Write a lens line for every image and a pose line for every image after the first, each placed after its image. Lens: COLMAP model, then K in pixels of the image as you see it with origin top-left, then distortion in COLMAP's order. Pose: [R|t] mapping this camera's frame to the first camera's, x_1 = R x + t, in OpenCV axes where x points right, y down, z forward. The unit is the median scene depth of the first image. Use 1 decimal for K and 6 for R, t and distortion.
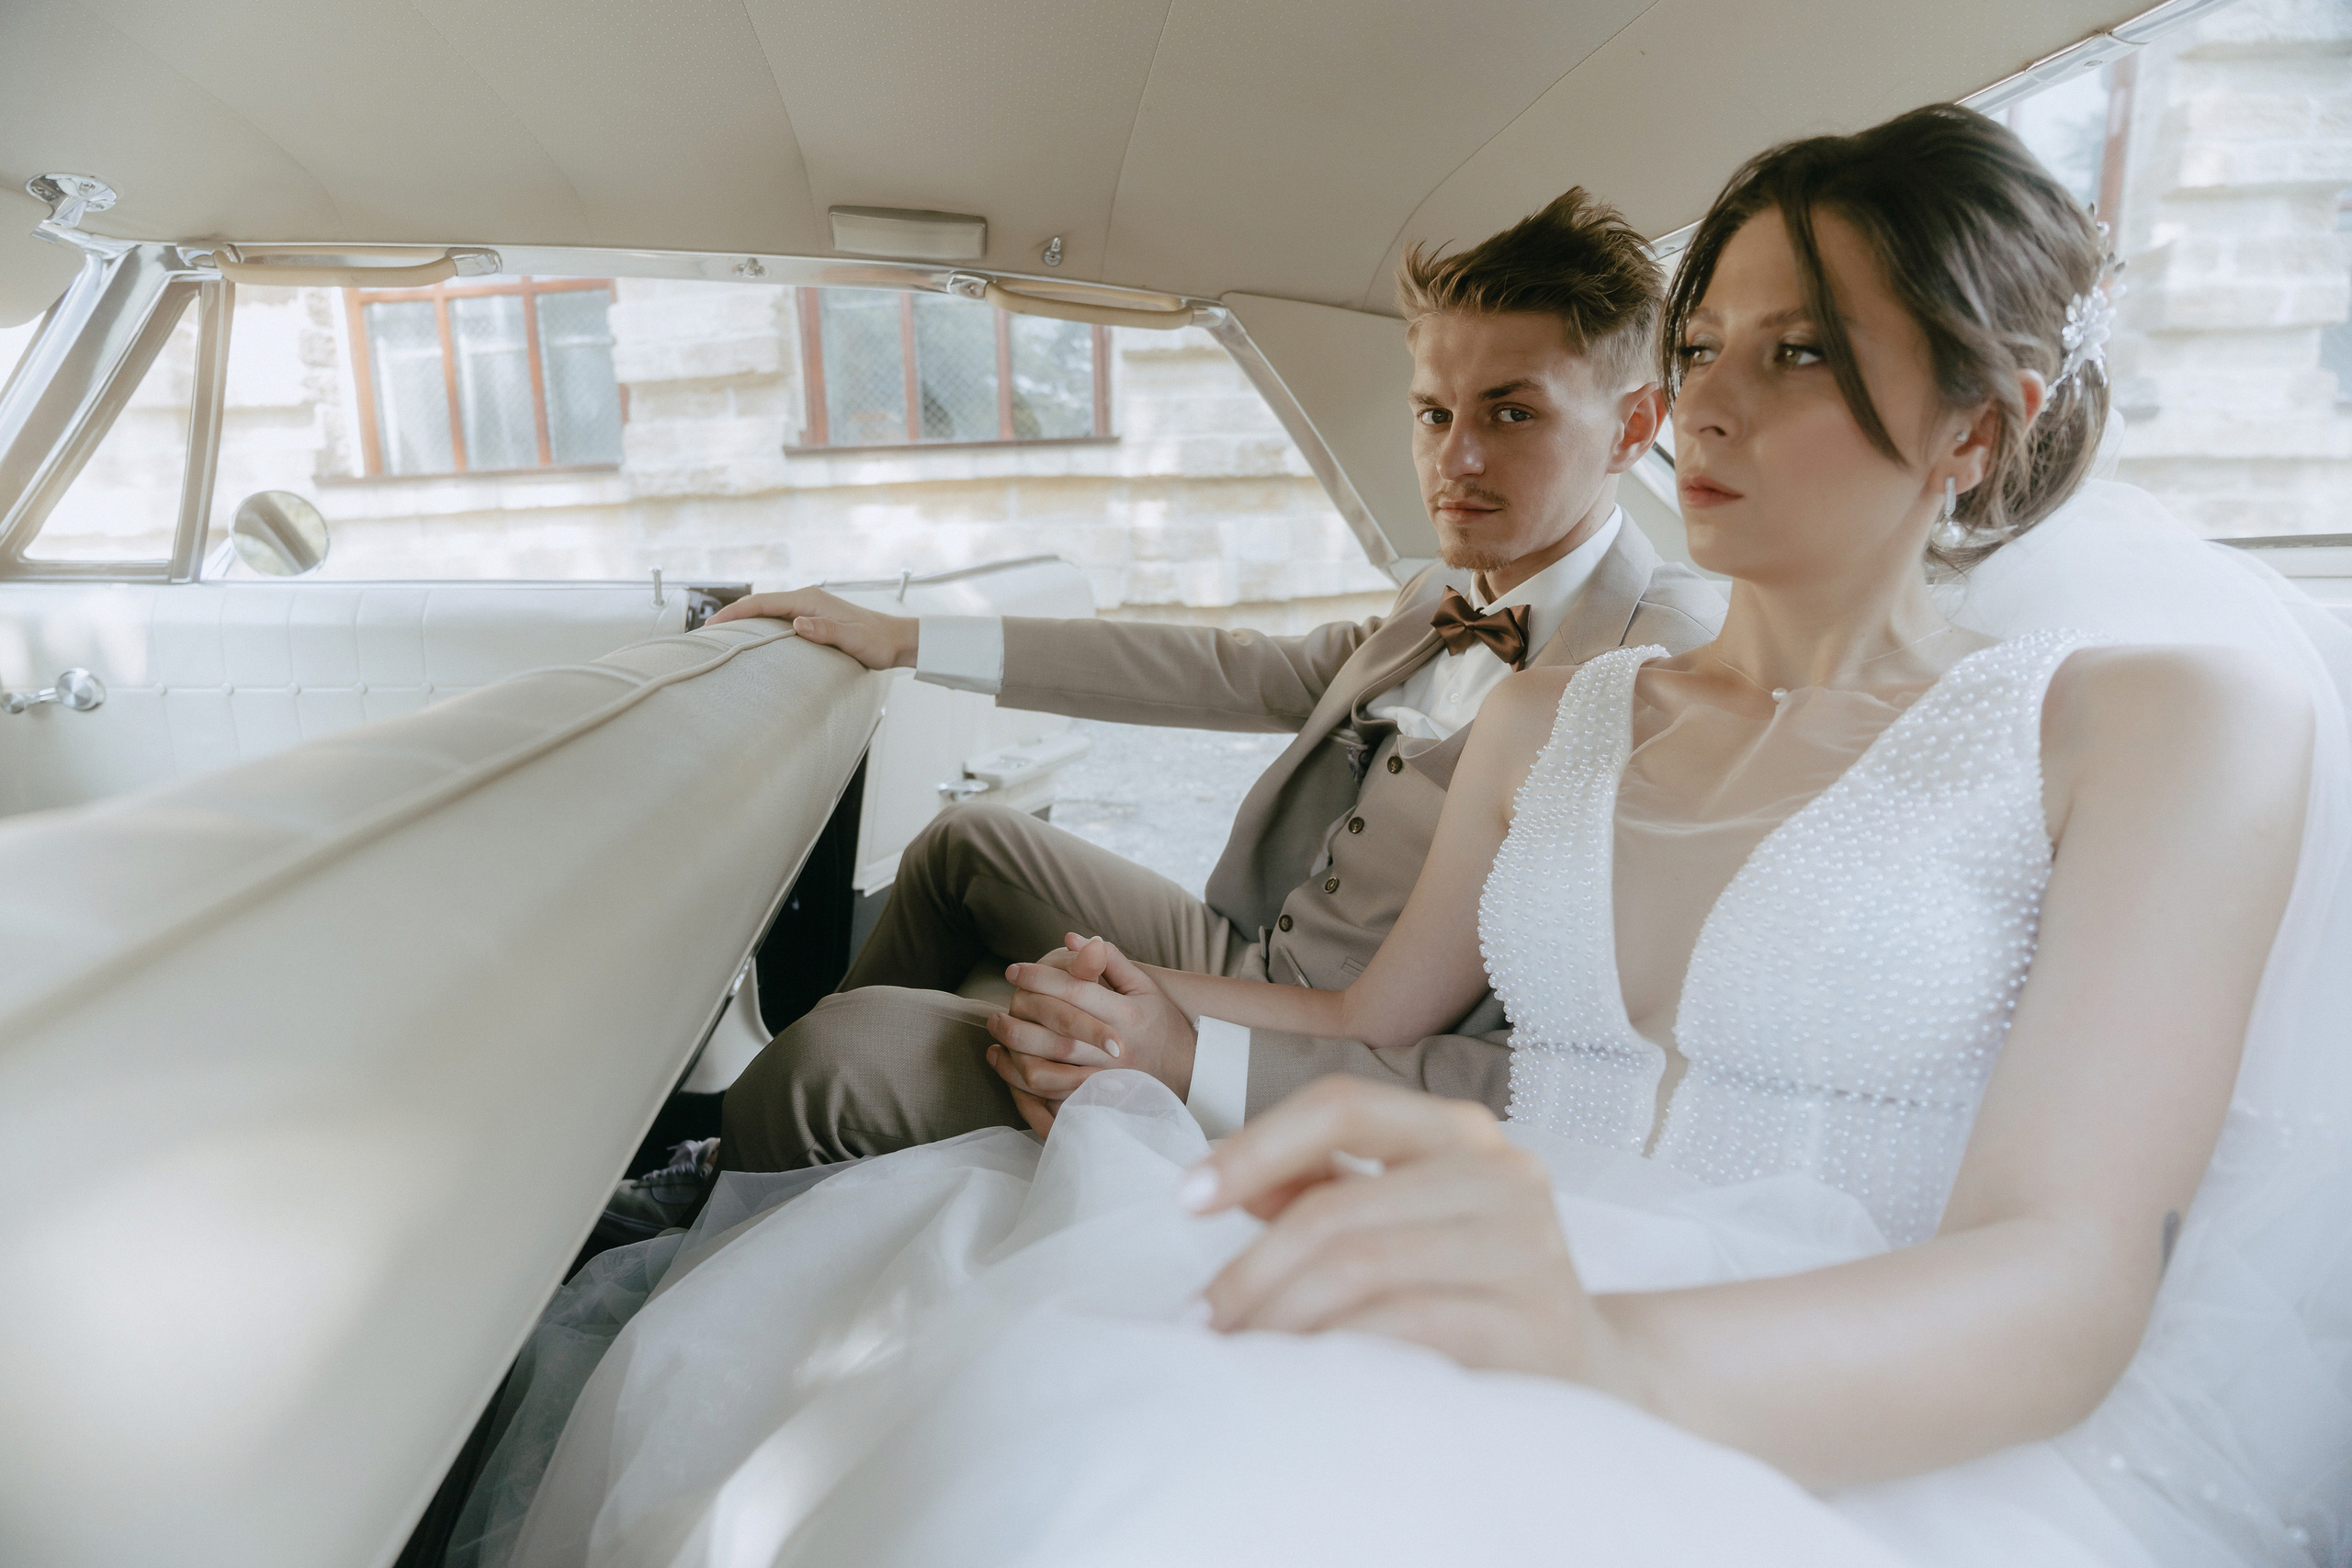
lens RADIAL K [[1167.1, 0, 1176.0], [0, 1167.1, 784.0], [0, 0, 1]] dist [-0.081233, 0.028990]
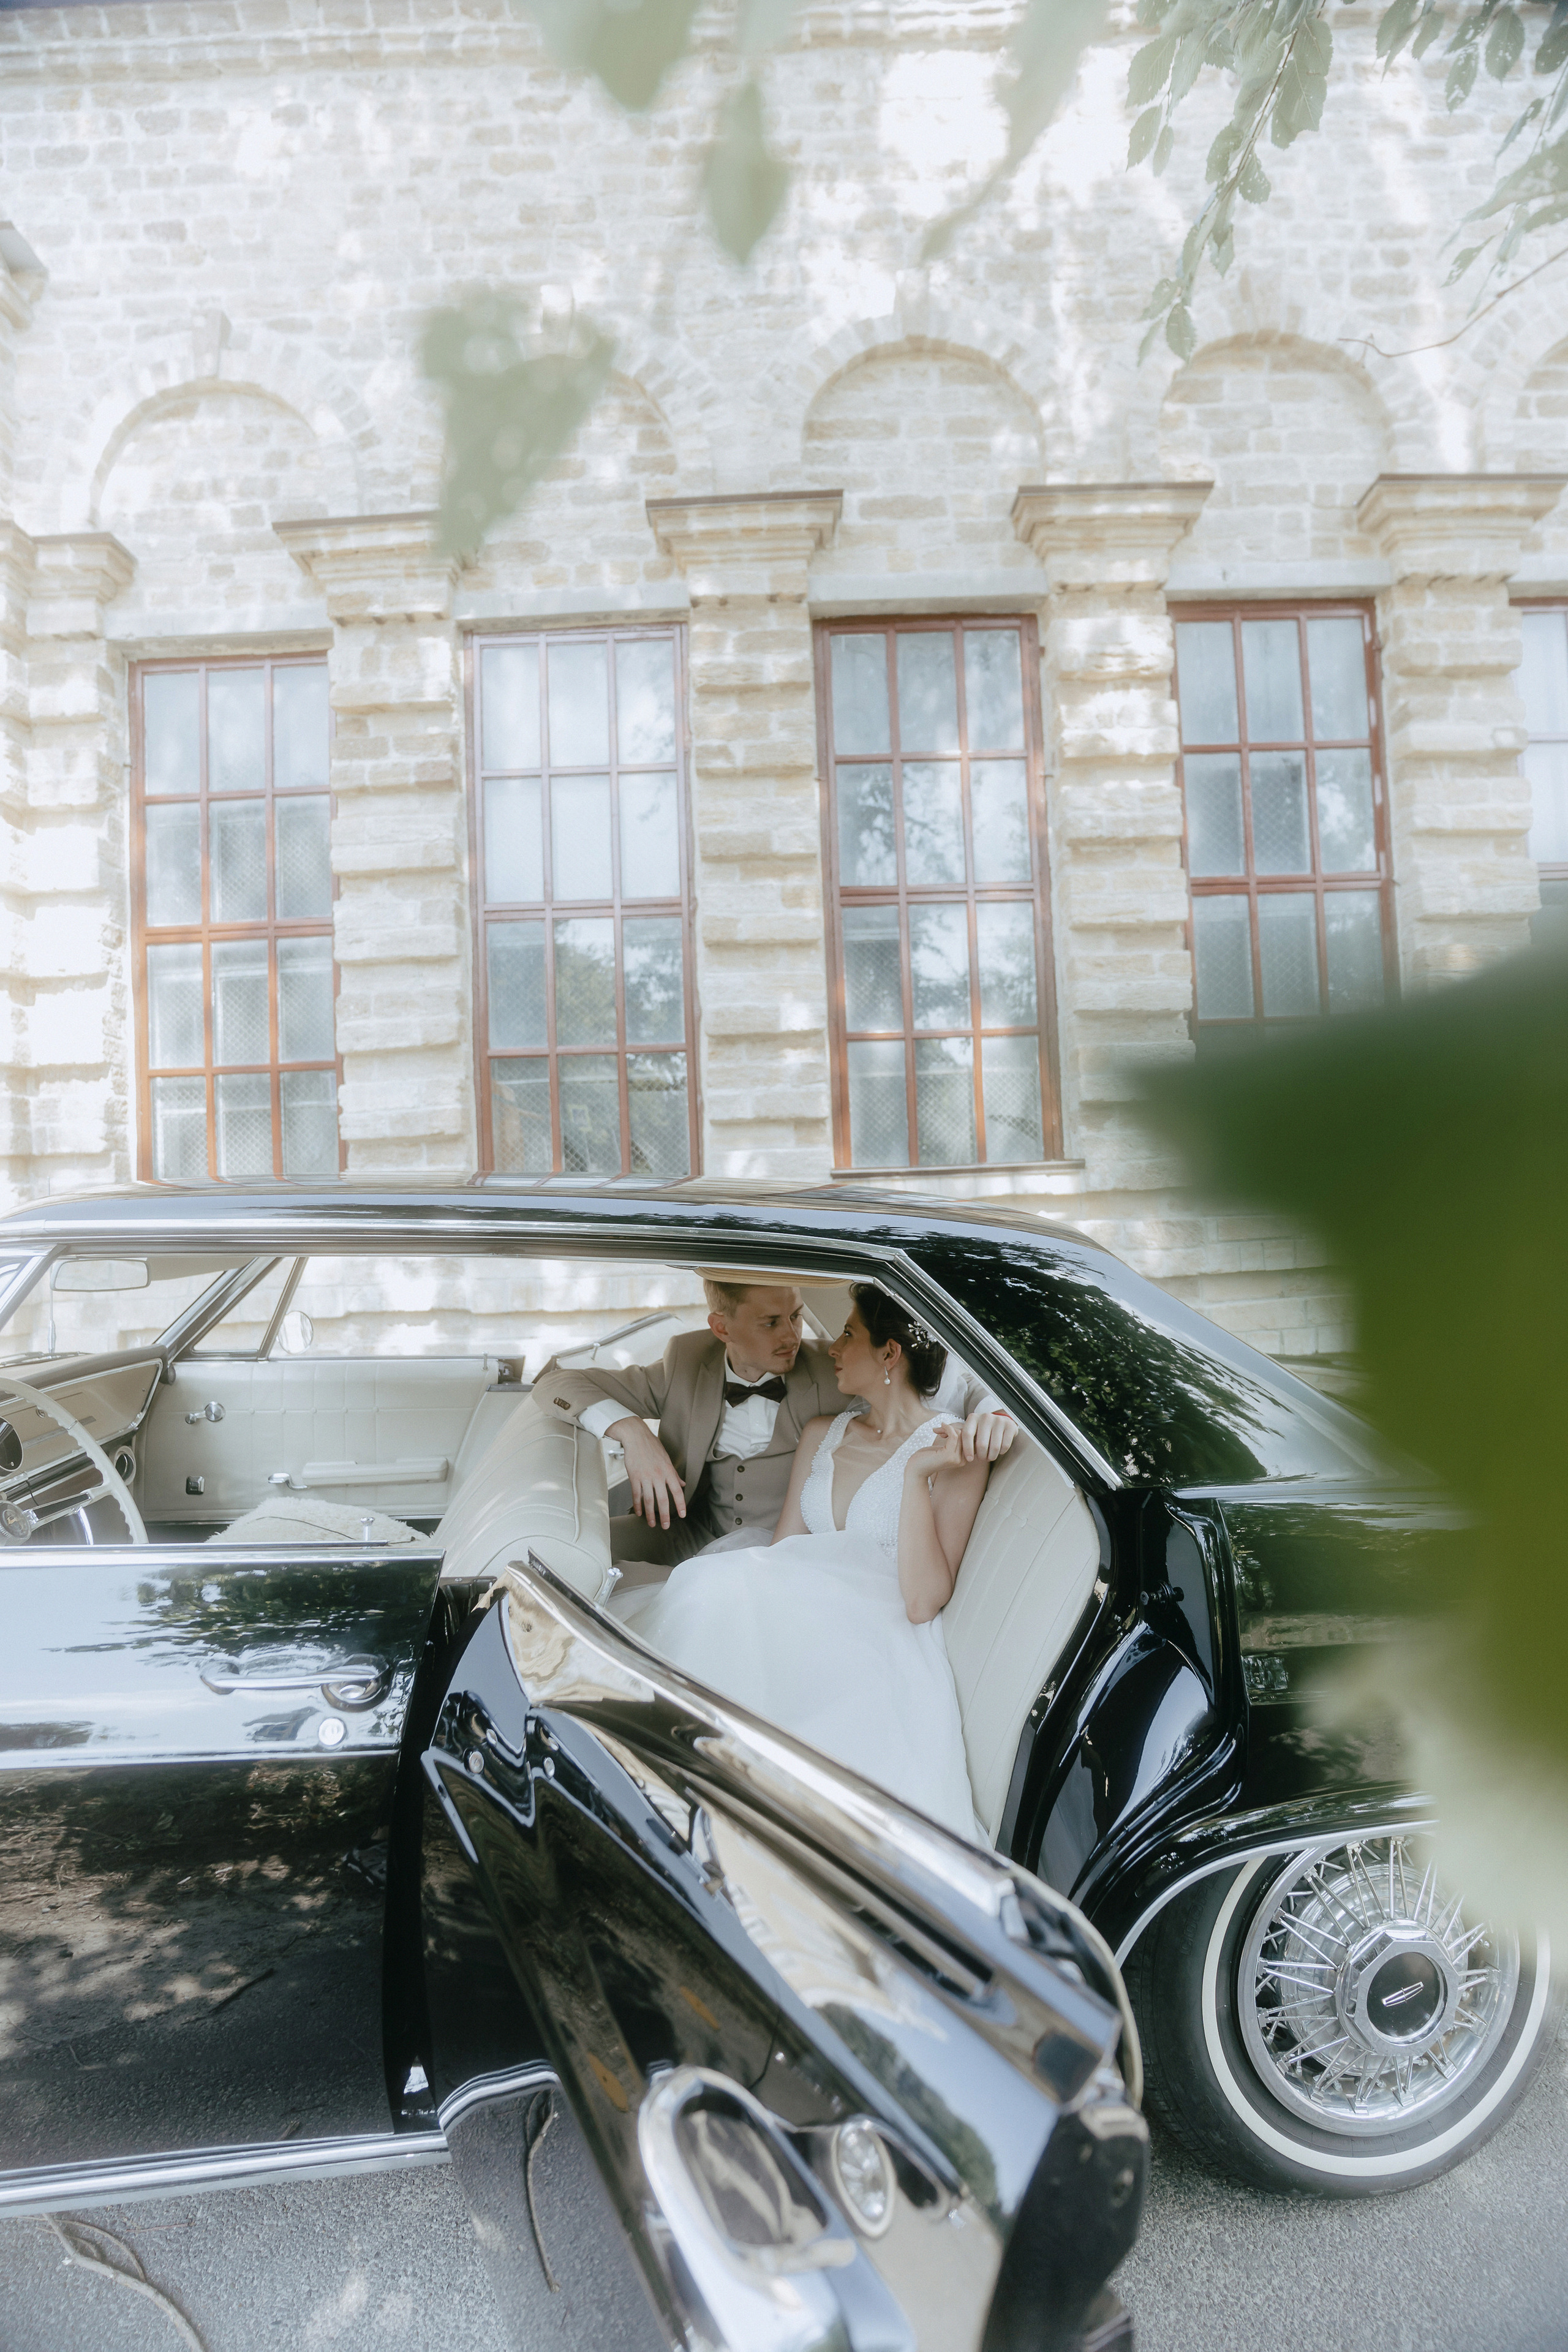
lens RADIAL K [[1131.7, 0, 807.6], [0, 1131.7, 1179.7], [0, 0, 1]] dist [-0.081964, 0.034651]
pose [[0.999253, -0.009045, 0.037573, 0.094629], [0.016627, 0.978264, -0.206696, -0.081053], [-0.034887, 0.207166, 0.977684, -1.505233]]
